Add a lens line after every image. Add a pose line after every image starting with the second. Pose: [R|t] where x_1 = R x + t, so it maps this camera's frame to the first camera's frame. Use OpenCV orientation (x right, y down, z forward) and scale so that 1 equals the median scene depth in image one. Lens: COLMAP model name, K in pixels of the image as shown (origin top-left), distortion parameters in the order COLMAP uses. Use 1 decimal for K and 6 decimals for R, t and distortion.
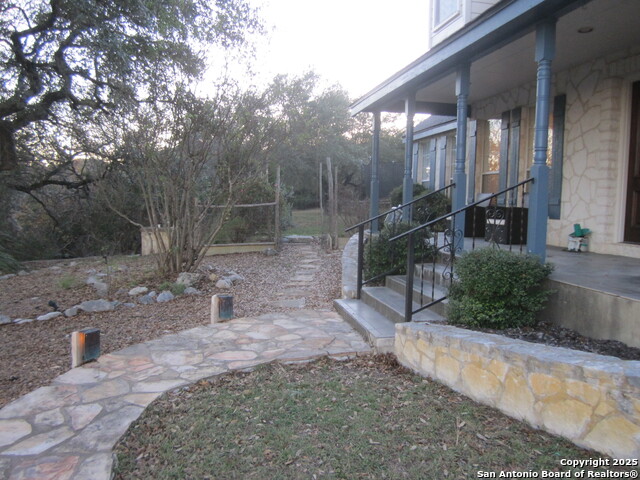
lens RADIAL K [[523.6, 0, 321.2], [0, 523.6, 237.7], [0, 0, 1]] dist [-0.072959, 0.032177]
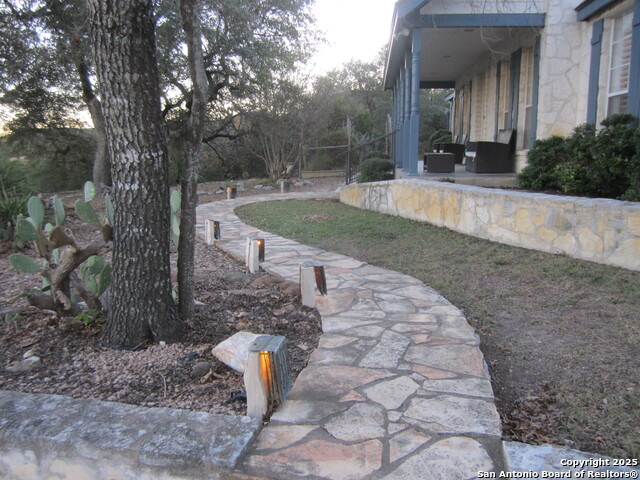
lens RADIAL K [[523.6, 0, 318.3], [0, 523.6, 239.9], [0, 0, 1]] dist [-0.072959, 0.032177]
pose [[0.955719, 0.026810, -0.293056, 0.391970], [0.003586, 0.994706, 0.102697, 0.076371], [0.294258, -0.099201, 0.950564, -0.751262]]
